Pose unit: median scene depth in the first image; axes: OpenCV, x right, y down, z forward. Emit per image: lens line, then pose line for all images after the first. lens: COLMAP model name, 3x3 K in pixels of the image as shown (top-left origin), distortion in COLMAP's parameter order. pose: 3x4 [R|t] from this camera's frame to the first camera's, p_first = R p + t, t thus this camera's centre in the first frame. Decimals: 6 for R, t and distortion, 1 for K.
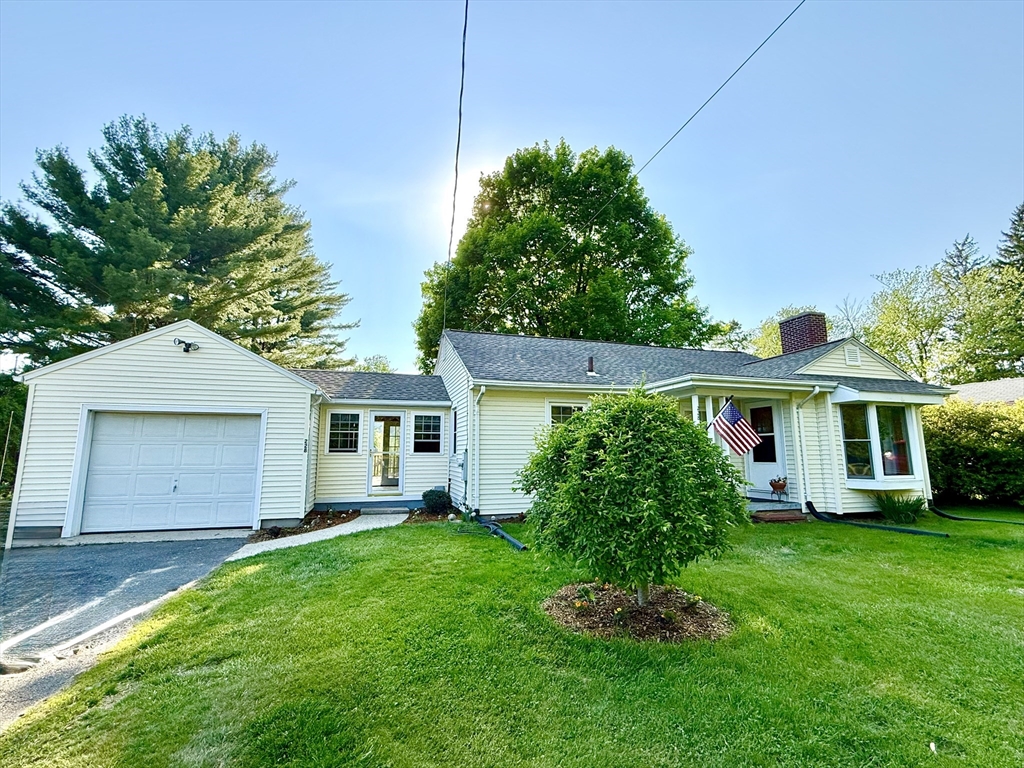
lens RADIAL K [[471.5, 0, 513.9], [0, 471.5, 380.6], [0, 0, 1]] dist [0.005724, 0.000365]
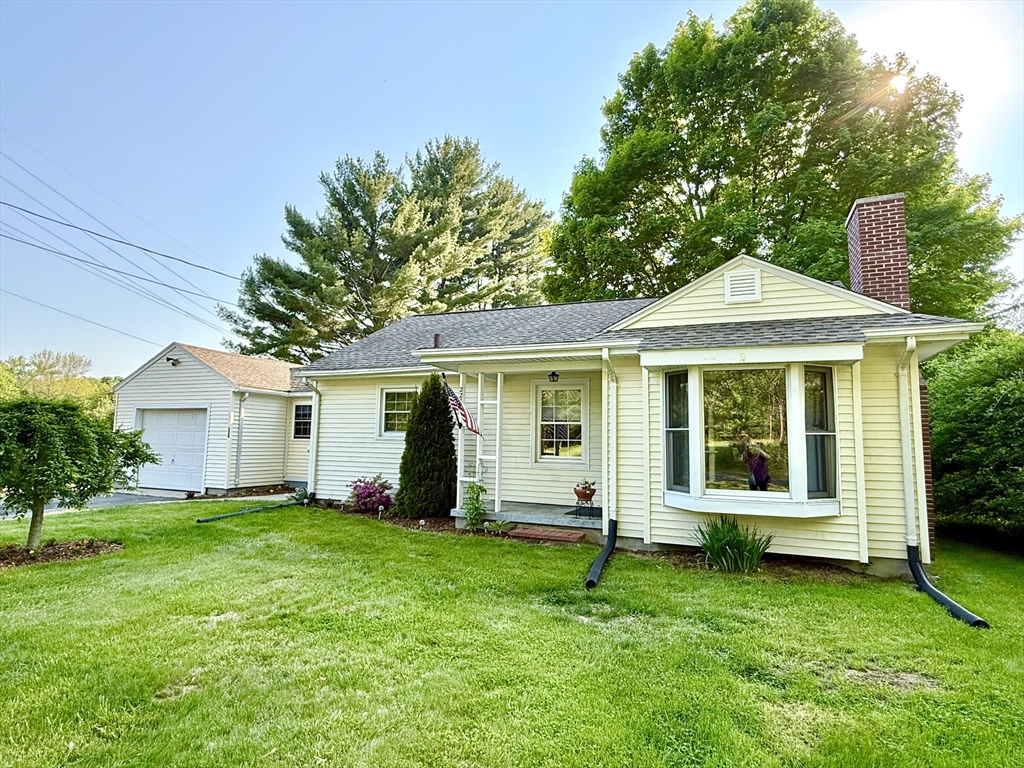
lens RADIAL K [[565.5, 0, 511.7], [0, 565.5, 387.0], [0, 0, 1]] dist [0.006575, 0.000792]
pose [[0.765168, -0.044945, -0.642260, 1.035958], [0.079529, 0.996519, 0.025012, 0.036432], [0.638900, -0.070216, 0.766079, 0.306574]]
